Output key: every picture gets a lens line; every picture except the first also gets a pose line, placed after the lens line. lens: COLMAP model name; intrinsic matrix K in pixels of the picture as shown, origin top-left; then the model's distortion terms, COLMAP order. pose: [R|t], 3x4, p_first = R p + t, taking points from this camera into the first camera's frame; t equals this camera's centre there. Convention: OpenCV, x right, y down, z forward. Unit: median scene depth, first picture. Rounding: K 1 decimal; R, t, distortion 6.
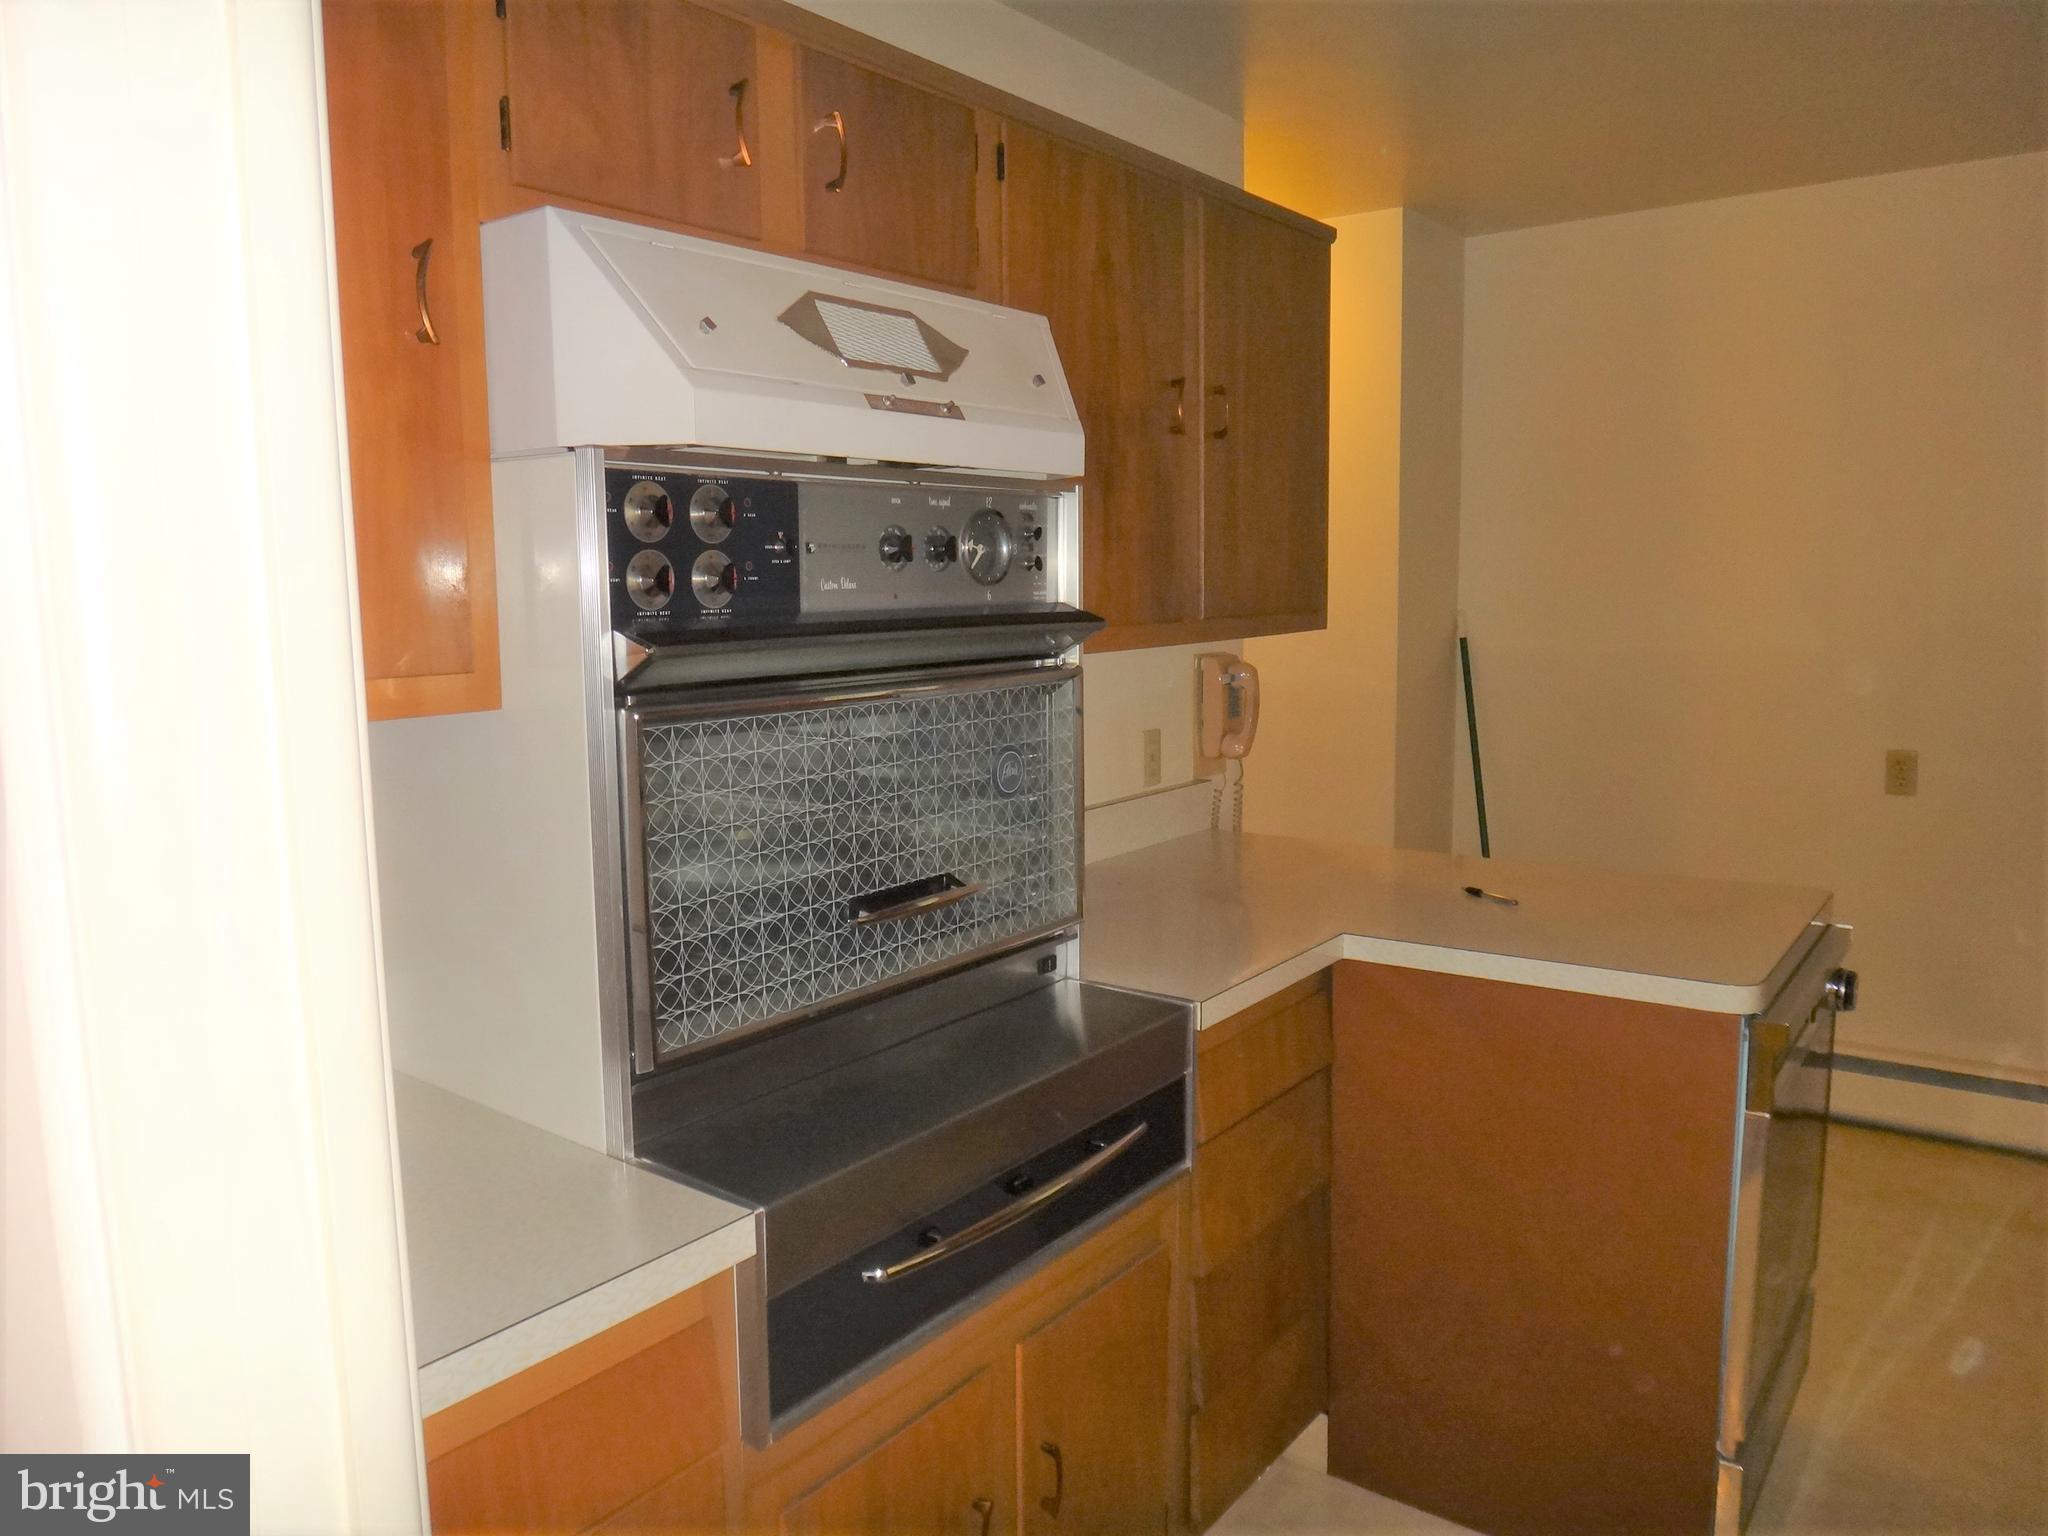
lens RADIAL K [[1446.4, 0, 990.7], [0, 1446.4, 768.1], [0, 0, 1]] dist [-0.029633, 0.000246]
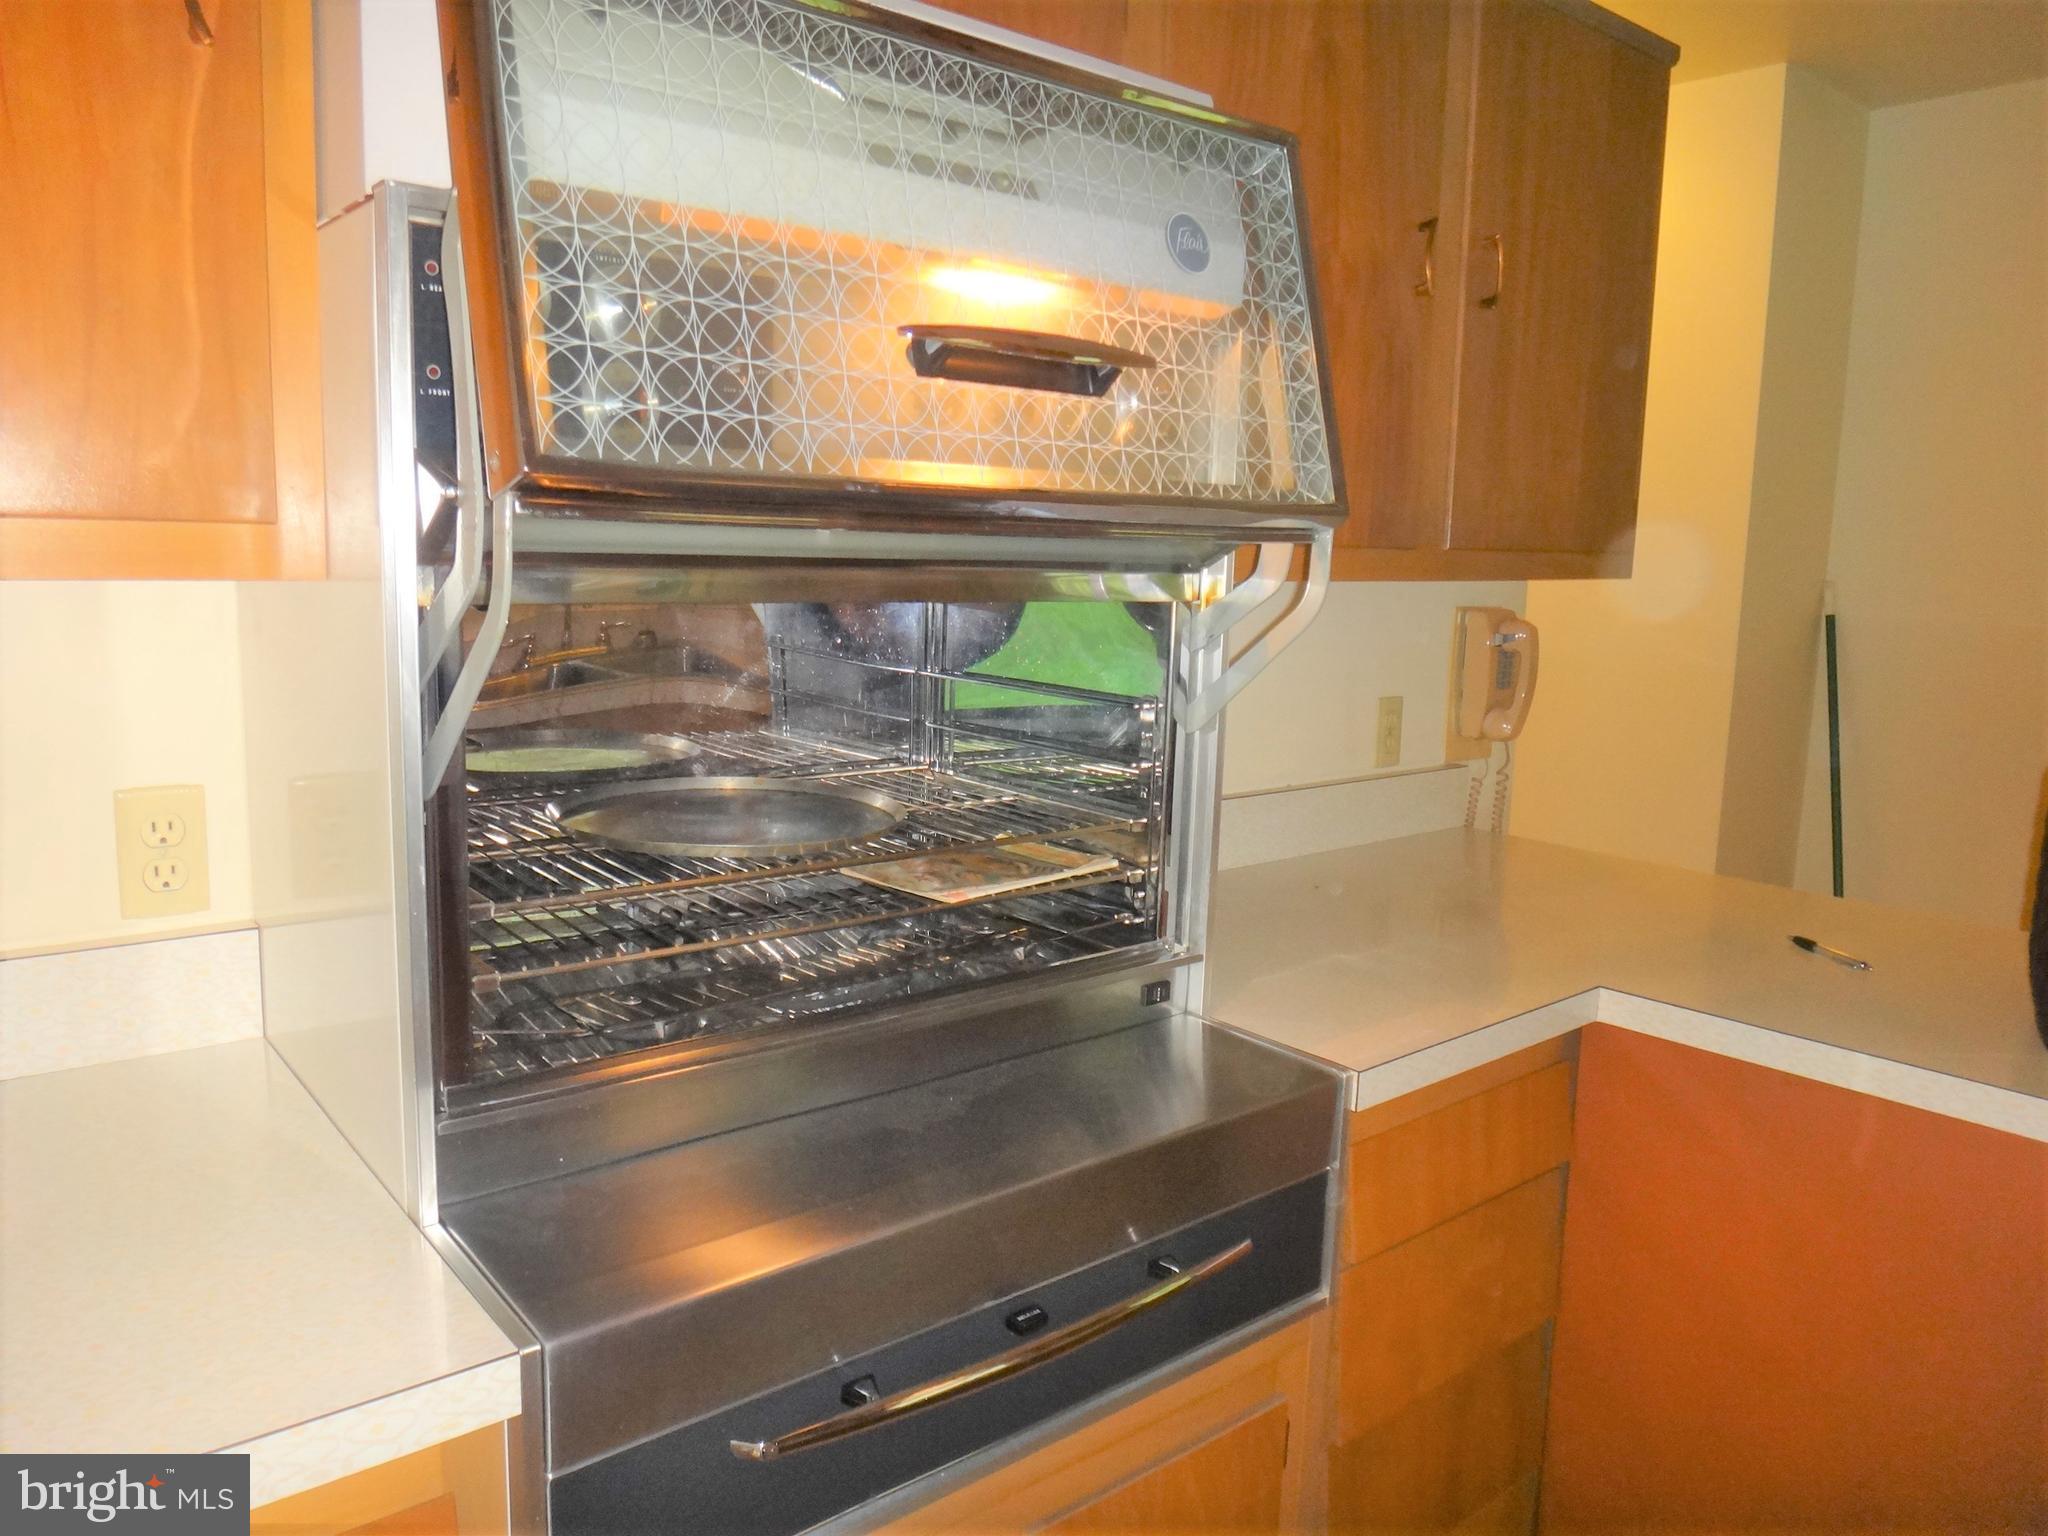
lens RADIAL K [[1404.7, 0, 1024.0], [0, 1404.7, 768.0], [0, 0, 1]] dist [-0.034883, -0.001943]
pose [[0.974924, 0.073974, -0.209882, 0.102748], [-0.069762, 0.997187, 0.027411, 0.007114], [0.211319, -0.012082, 0.977342, 0.264128]]
